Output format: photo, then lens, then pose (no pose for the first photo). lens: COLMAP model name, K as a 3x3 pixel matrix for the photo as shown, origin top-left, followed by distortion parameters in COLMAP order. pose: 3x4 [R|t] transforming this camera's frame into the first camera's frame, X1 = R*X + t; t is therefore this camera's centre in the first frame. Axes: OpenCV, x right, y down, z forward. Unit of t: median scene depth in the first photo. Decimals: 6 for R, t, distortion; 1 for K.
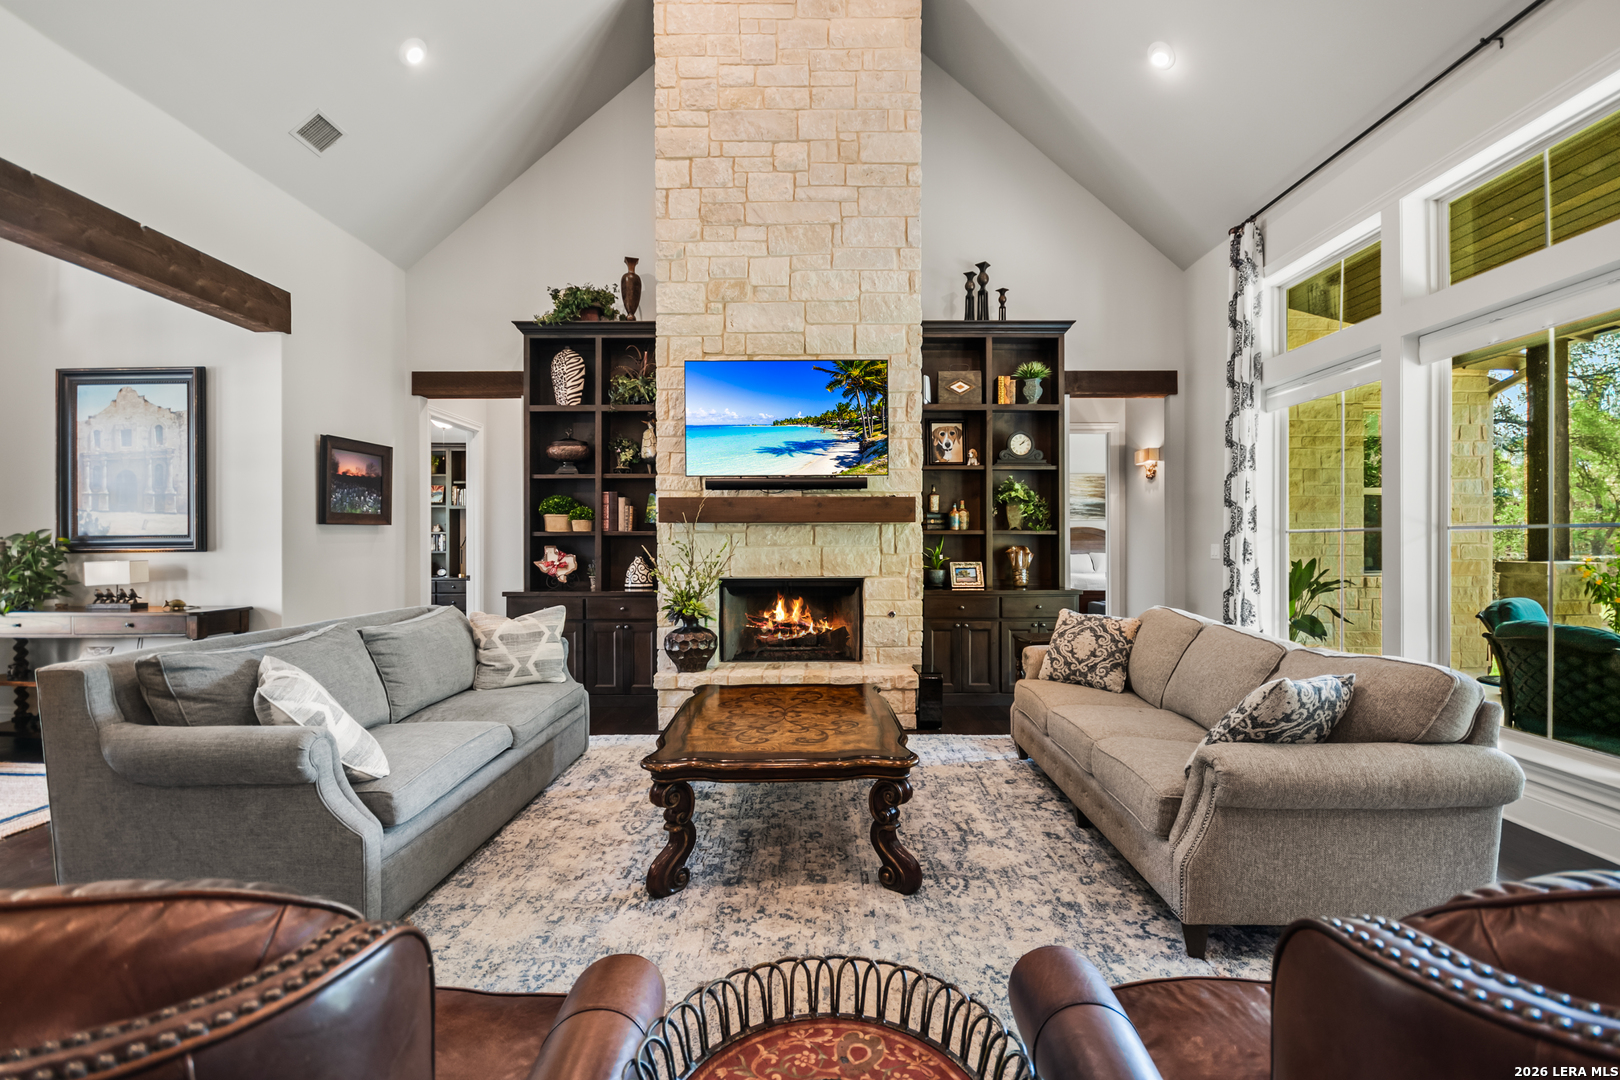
lens RADIAL K [[706.9, 0, 822.9], [0, 706.9, 542.9], [0, 0, 1]] dist [0.001026, 0.000087]
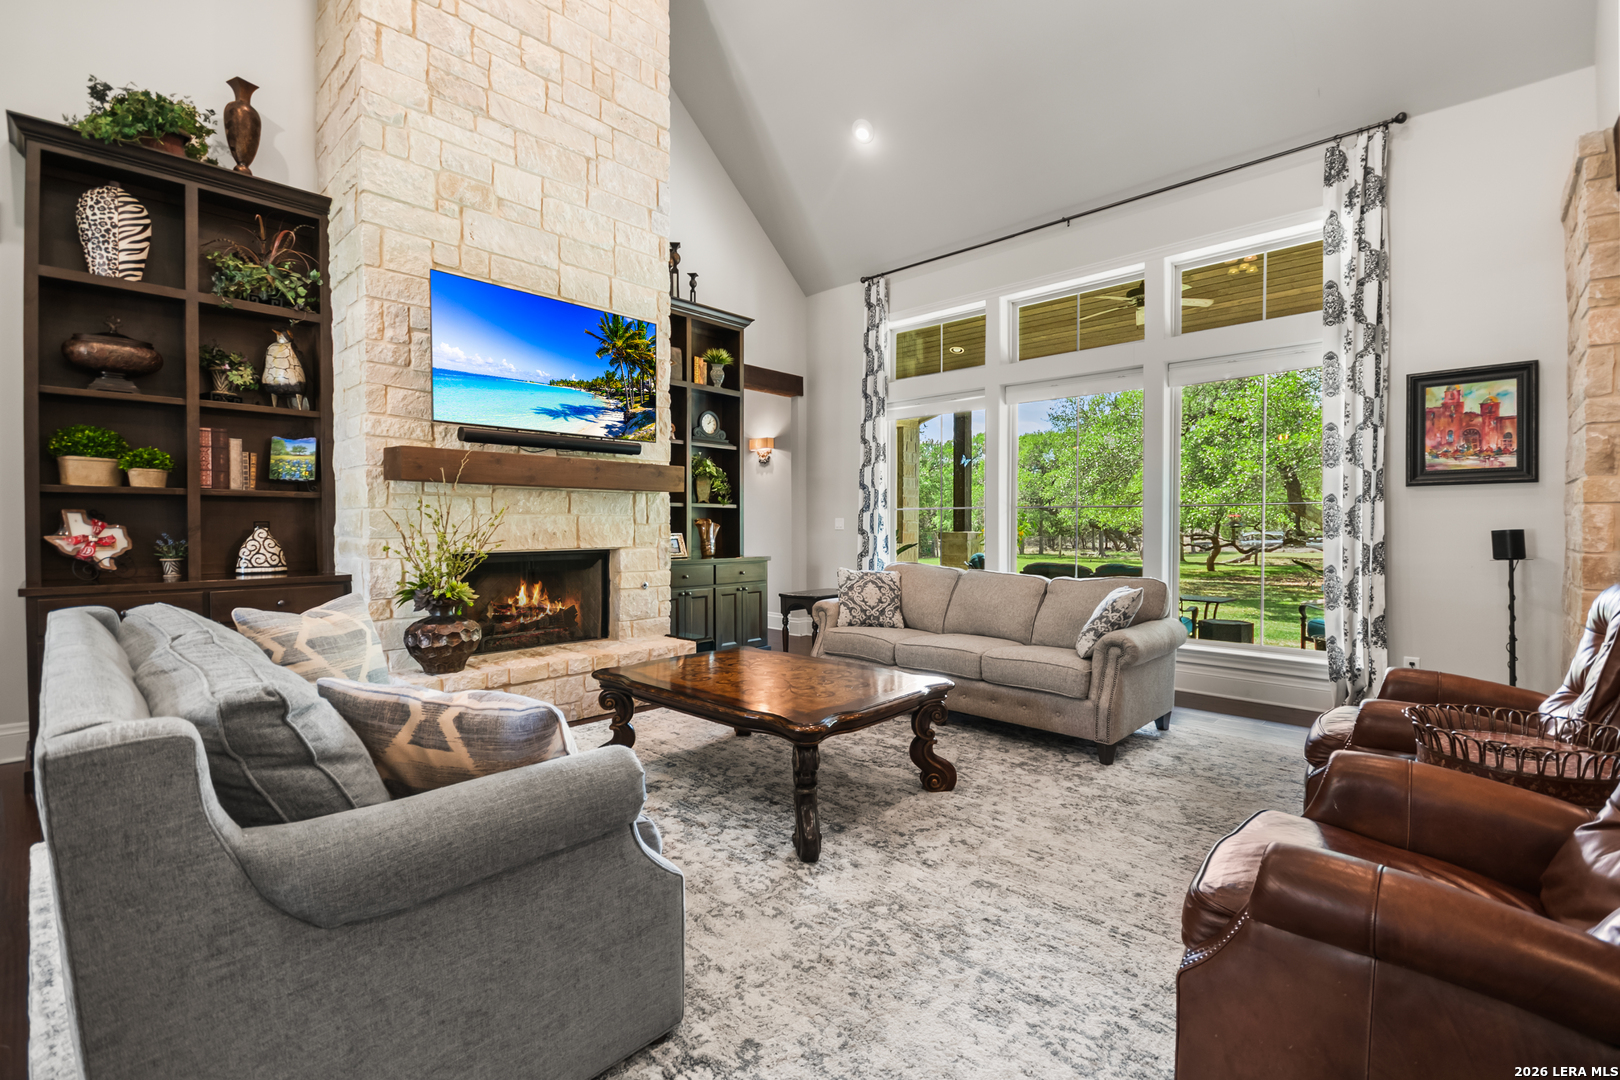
lens RADIAL K [[709.0, 0, 819.2], [0, 709.0, 538.6], [0, 0, 1]] dist [0.011593, -0.009618]
pose [[0.681394, -0.010001, 0.731848, -0.453576], [-0.004756, 0.999825, 0.018092, 0.016886], [-0.731901, -0.015808, 0.681228, 0.157526]]
